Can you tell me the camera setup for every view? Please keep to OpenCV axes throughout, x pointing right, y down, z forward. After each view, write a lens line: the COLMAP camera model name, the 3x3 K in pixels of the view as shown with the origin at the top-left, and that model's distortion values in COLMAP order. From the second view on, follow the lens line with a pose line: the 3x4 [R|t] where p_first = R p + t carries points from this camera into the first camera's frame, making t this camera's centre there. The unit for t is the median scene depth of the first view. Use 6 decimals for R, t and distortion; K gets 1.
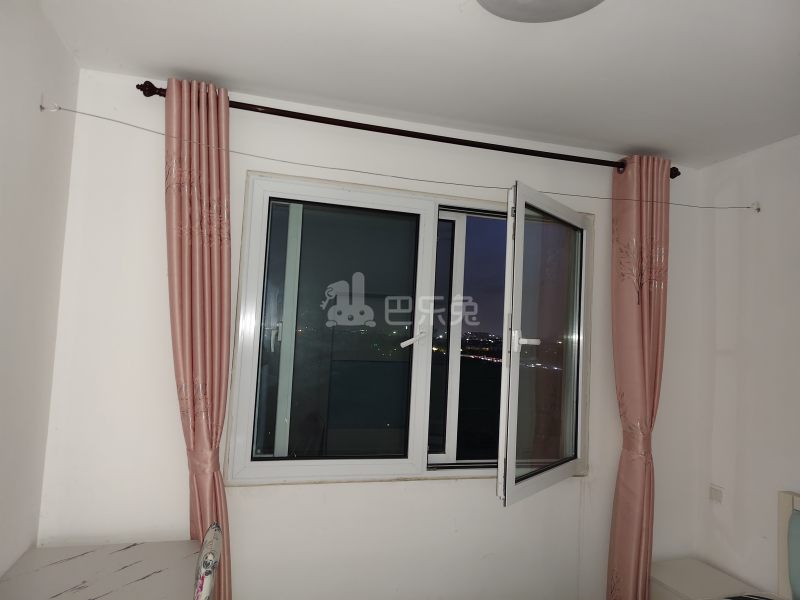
lens RADIAL K [[545.4, 0, 397.4], [0, 545.4, 302.7], [0, 0, 1]] dist [0.004520, -0.004672]
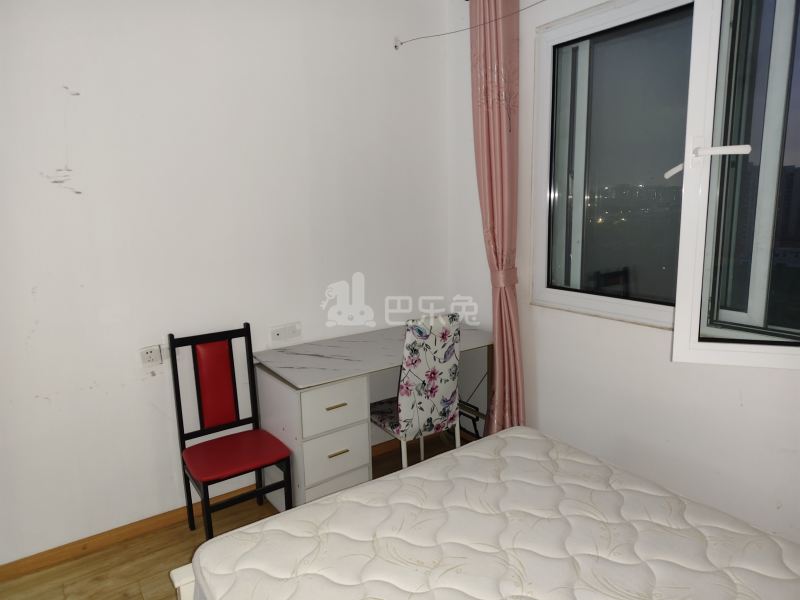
lens RADIAL K [[545.4, 0, 397.4], [0, 545.4, 302.7], [0, 0, 1]] dist [0.004520, -0.004672]
pose [[0.293871, 0.119958, -0.948288, 0.701122], [0.094580, 0.983576, 0.153732, 0.100316], [0.951154, -0.134866, 0.277699, 0.327582]]
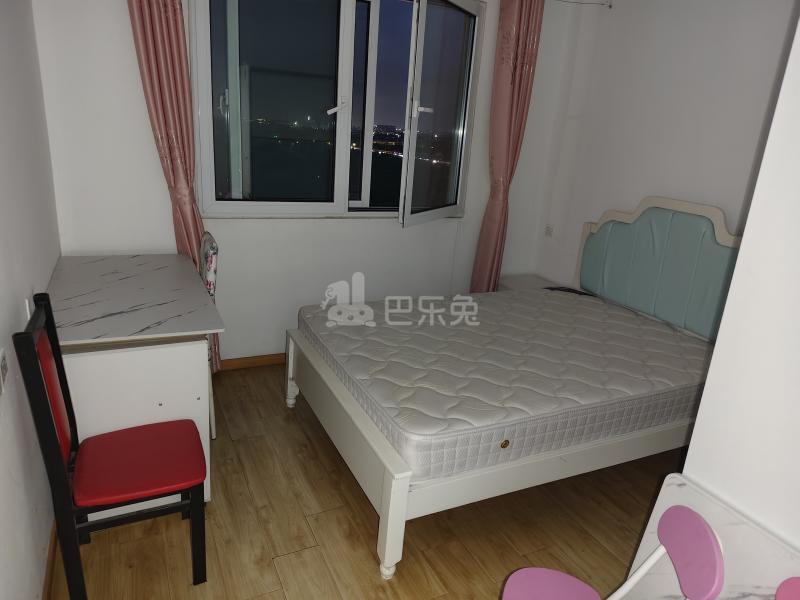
lens RADIAL K [[542.4, 0, 397.6], [0, 542.4, 303.7], [0, 0, 1]] dist [0.063955, -0.092262]
pose [[0.985937, -0.030729, 0.164270, -0.052923], [-0.030572, 0.933197, 0.358063, 0.033023], [-0.164299, -0.358050, 0.919133, -0.343207]]
